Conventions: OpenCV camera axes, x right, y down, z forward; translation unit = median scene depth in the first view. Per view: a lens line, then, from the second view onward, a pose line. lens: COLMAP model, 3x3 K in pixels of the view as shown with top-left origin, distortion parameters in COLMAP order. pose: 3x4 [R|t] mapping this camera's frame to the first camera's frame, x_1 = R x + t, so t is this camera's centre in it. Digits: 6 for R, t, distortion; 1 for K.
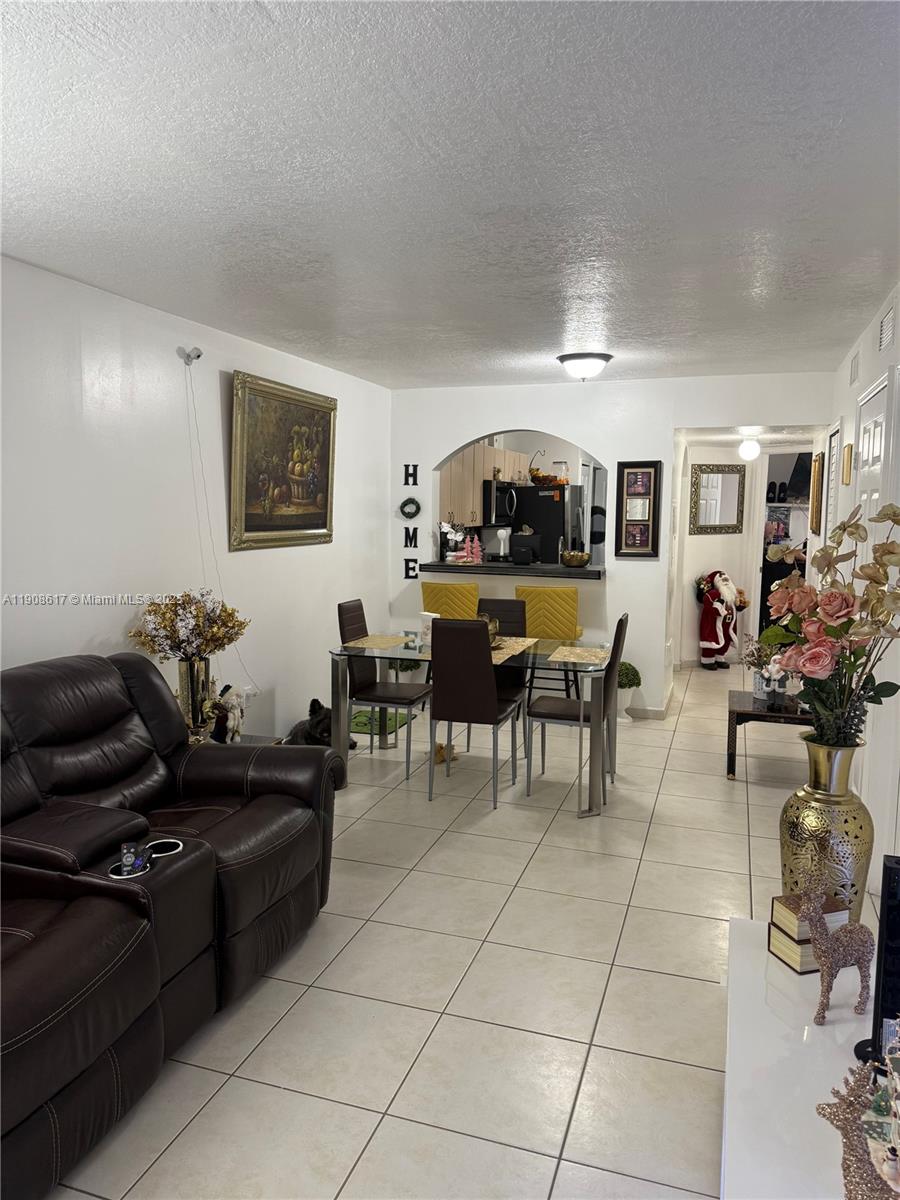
lens RADIAL K [[845.0, 0, 450.0], [0, 845.0, 600.0], [0, 0, 1]] dist [0.117472, -0.000579]
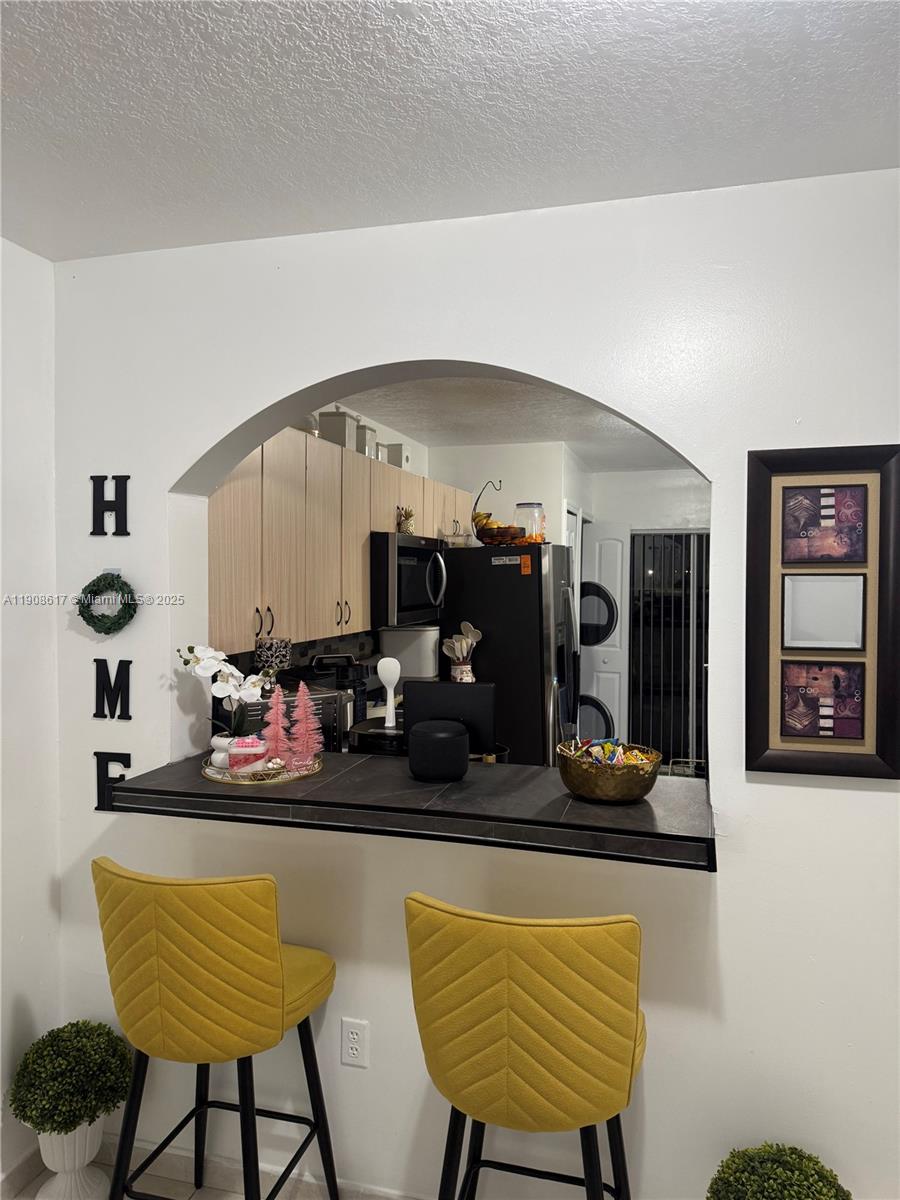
lens RADIAL K [[845.0, 0, 450.0], [0, 845.0, 600.0], [0, 0, 1]] dist [0.117472, -0.000579]
pose [[0.998737, -0.006340, 0.049844, 0.070989], [0.010323, 0.996736, -0.080063, -0.080441], [-0.049174, 0.080477, 0.995543, 0.647437]]
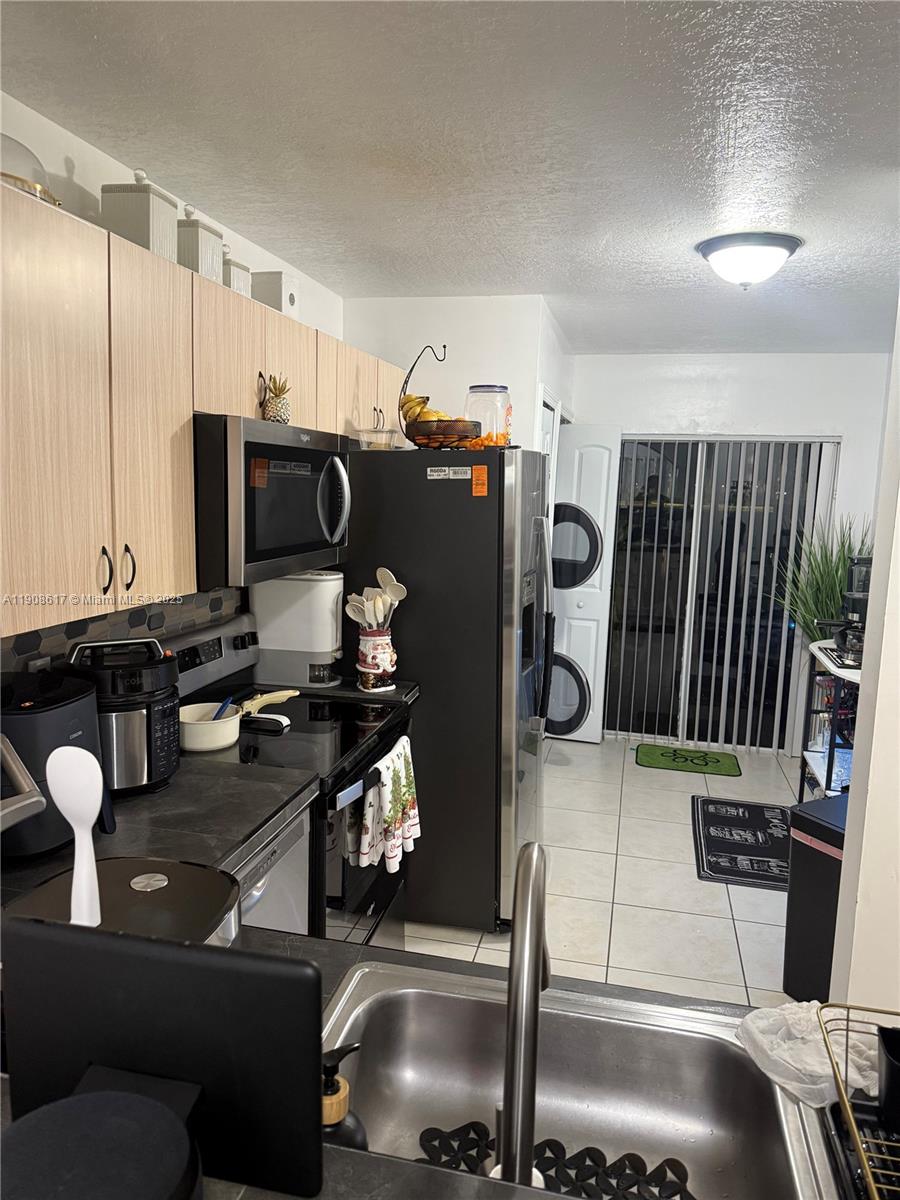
lens RADIAL K [[845.0, 0, 450.0], [0, 845.0, 600.0], [0, 0, 1]] dist [0.117472, -0.000579]
pose [[0.995051, 0.008842, 0.098973, 0.107900], [-0.011700, 0.999530, 0.028336, -0.113142], [-0.098676, -0.029353, 0.994687, 0.883887]]
